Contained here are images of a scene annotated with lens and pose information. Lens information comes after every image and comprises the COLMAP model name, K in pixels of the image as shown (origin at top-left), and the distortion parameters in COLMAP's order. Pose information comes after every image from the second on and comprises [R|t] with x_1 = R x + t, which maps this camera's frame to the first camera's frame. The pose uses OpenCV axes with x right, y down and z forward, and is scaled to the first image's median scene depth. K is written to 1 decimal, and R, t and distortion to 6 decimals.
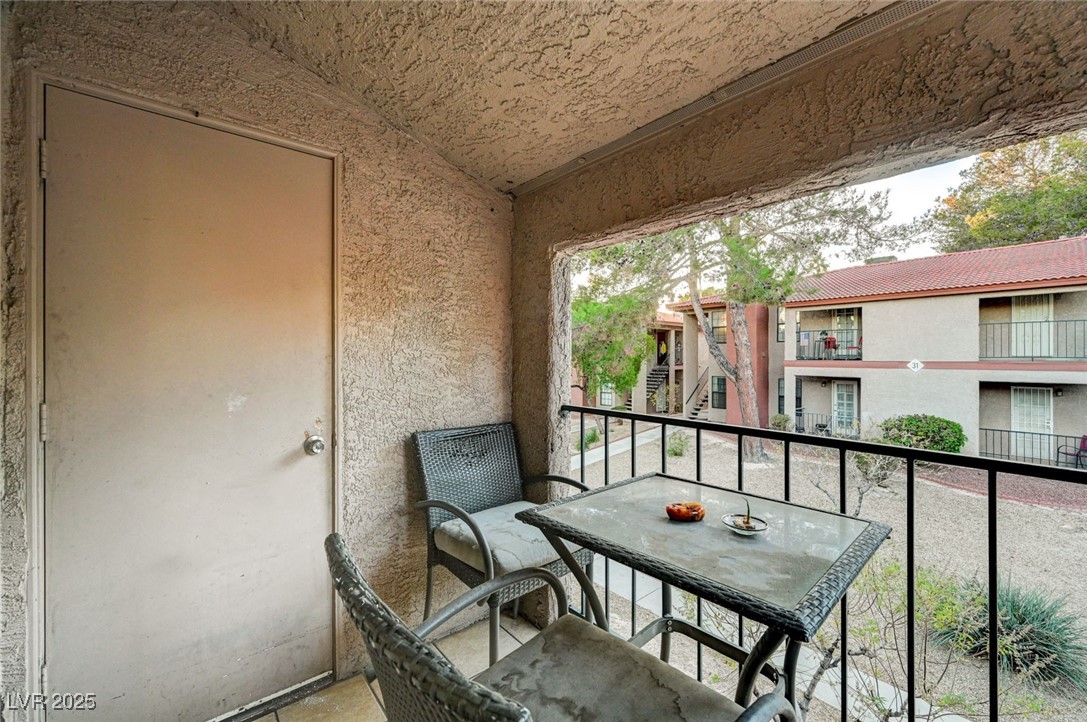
lens RADIAL K [[439.9, 0, 546.1], [0, 439.9, 357.6], [0, 0, 1]] dist [-0.000043, 0.000099]
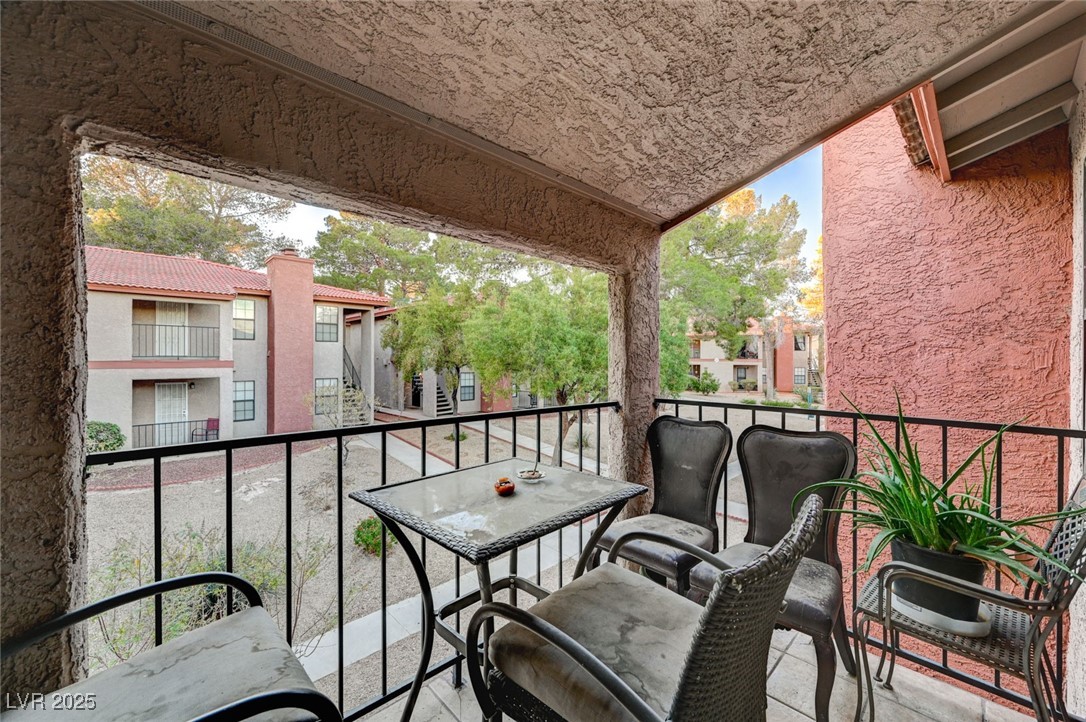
lens RADIAL K [[439.4, 0, 545.6], [0, 439.4, 357.6], [0, 0, 1]] dist [-0.000043, 0.000099]
pose [[-0.076301, -0.000661, 0.997085, -0.116459], [-0.002186, 0.999997, 0.000496, -0.000681], [-0.997082, -0.002141, -0.076302, 0.127796]]
